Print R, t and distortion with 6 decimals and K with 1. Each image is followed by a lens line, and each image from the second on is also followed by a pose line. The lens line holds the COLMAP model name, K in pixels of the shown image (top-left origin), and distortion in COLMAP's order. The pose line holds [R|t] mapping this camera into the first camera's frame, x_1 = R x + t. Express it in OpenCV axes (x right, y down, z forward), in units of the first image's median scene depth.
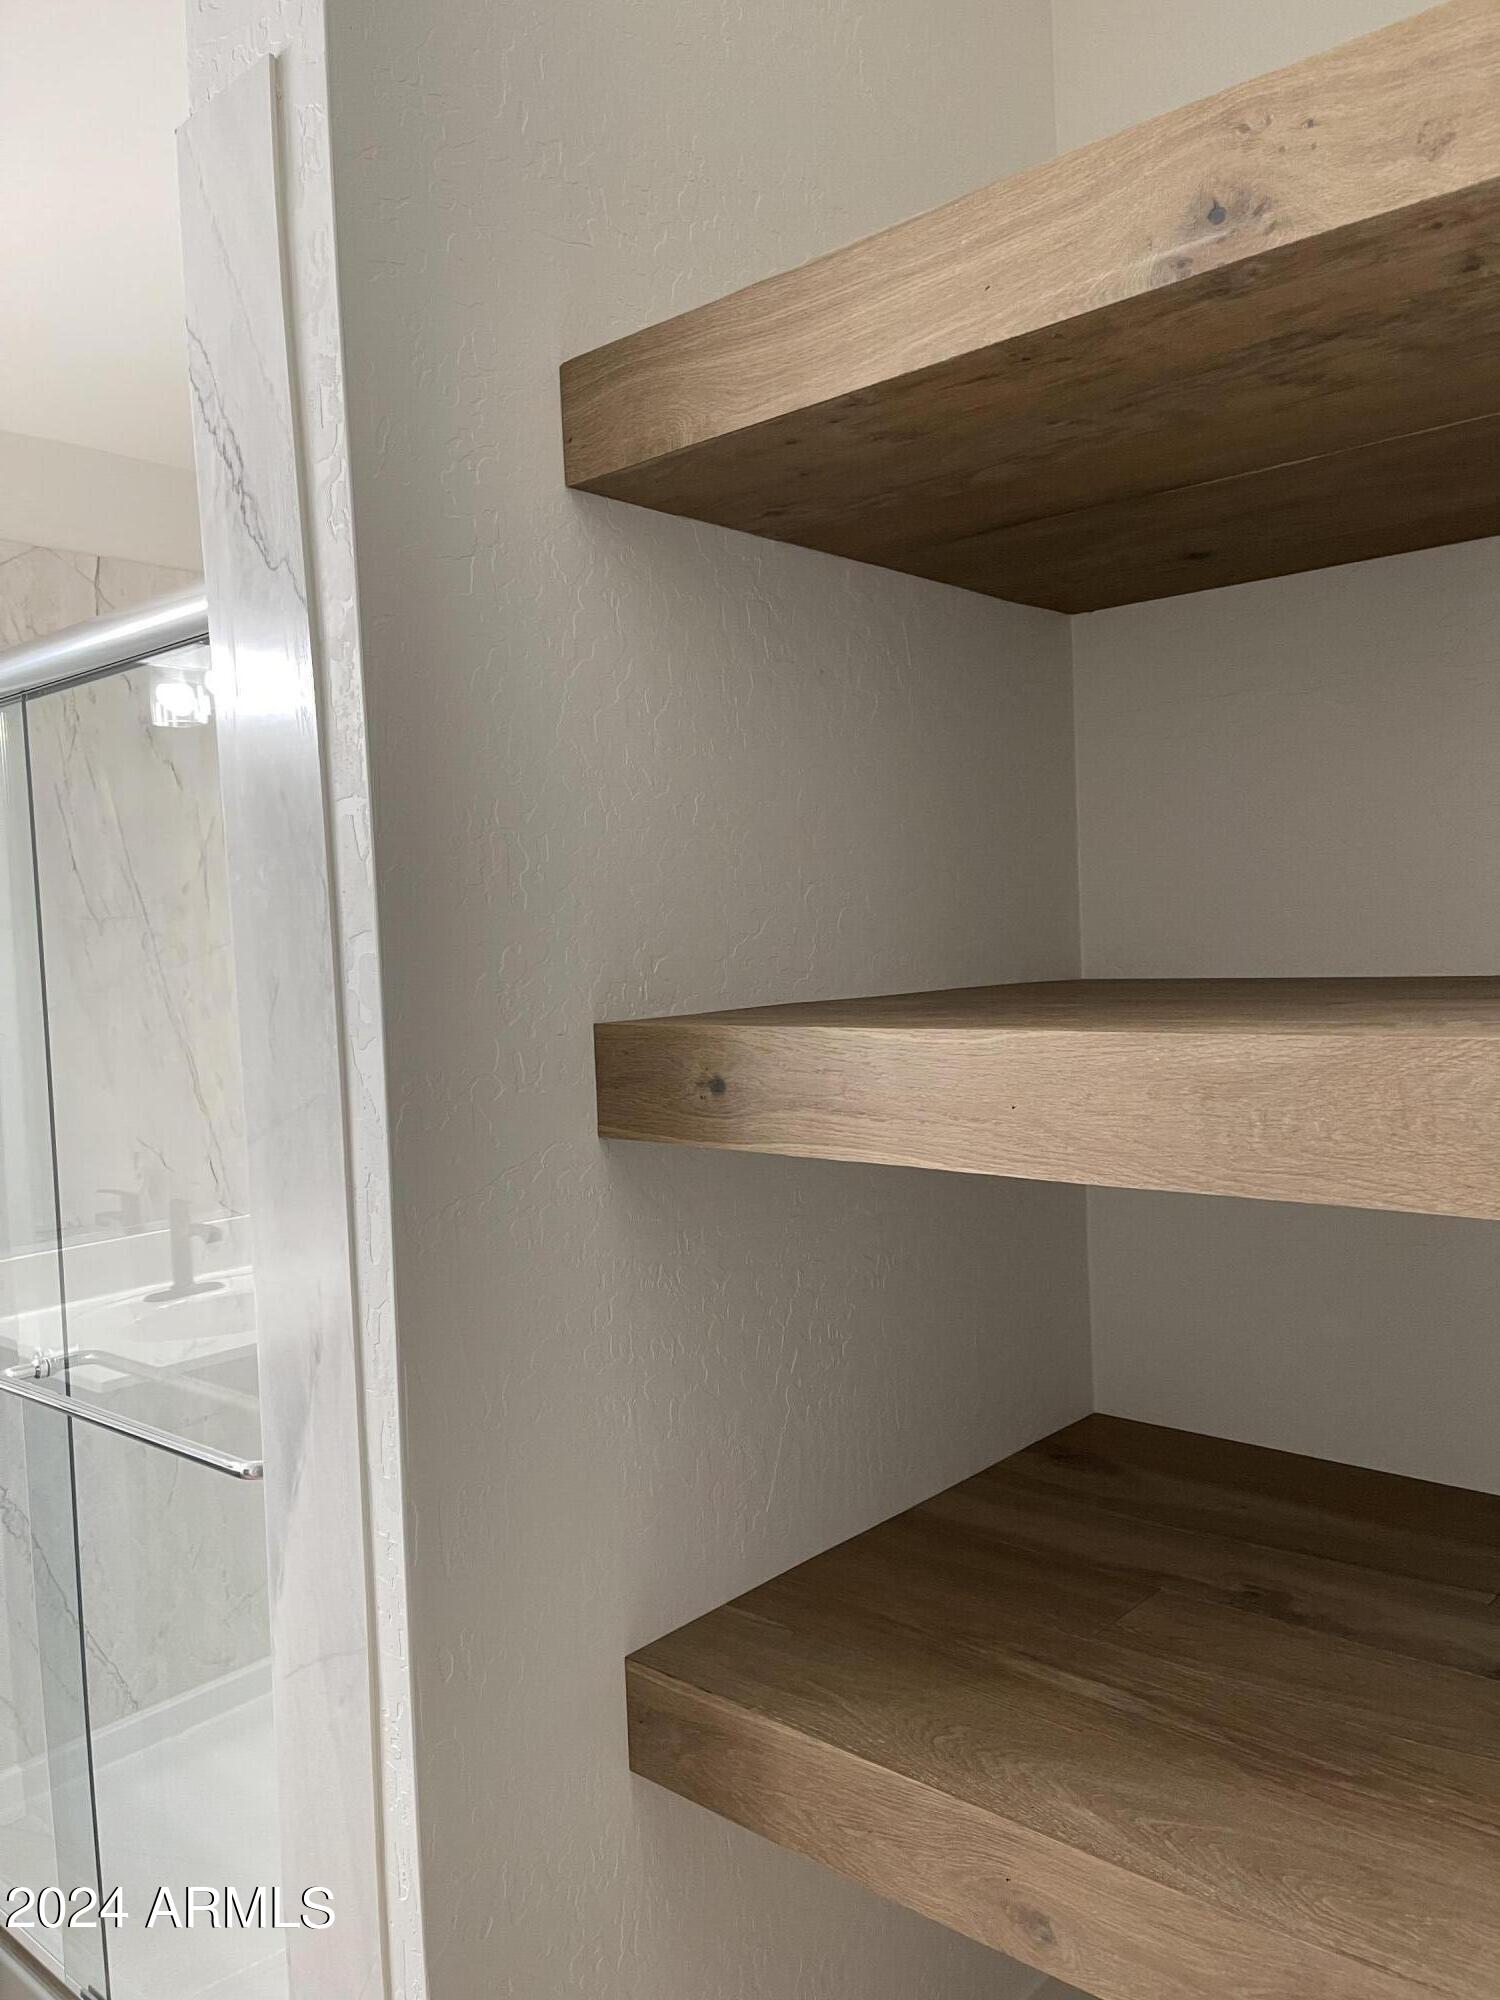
lens RADIAL K [[1507.2, 0, 750.0], [0, 1507.2, 1000.0], [0, 0, 1]] dist [0.088919, -0.121958]
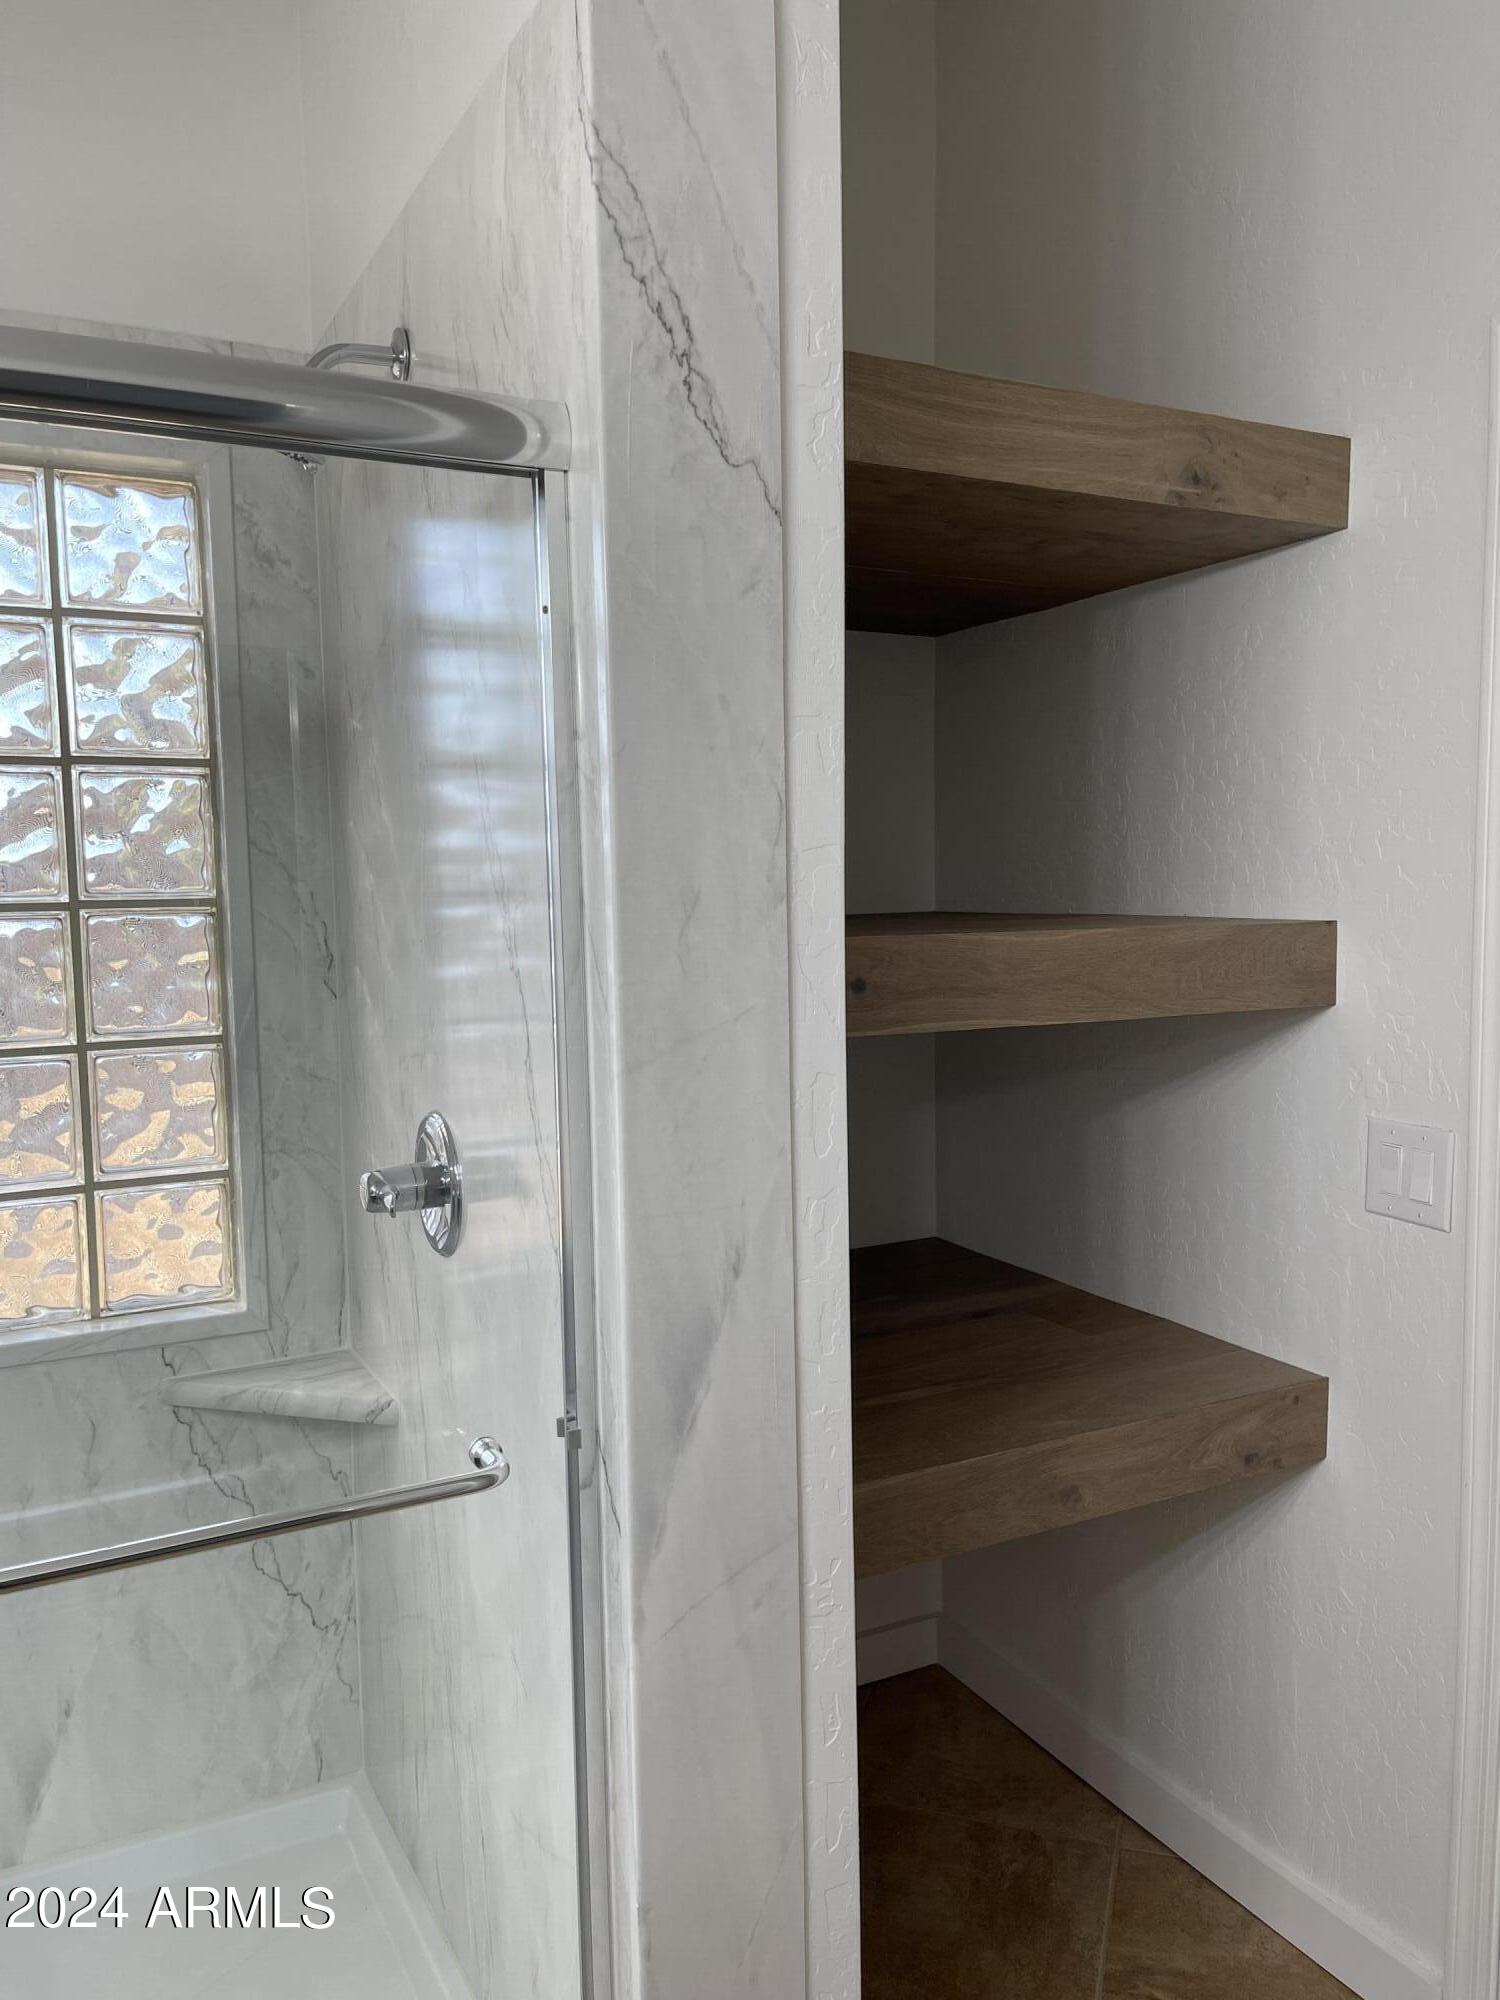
lens RADIAL K [[1530.2, 0, 750.0], [0, 1530.2, 1000.0], [0, 0, 1]] dist [0.031467, -0.002176]
pose [[0.350162, -0.039181, 0.935869, -1.271761], [0.038715, 0.998876, 0.027333, 0.032382], [-0.935889, 0.026661, 0.351285, 0.672214]]
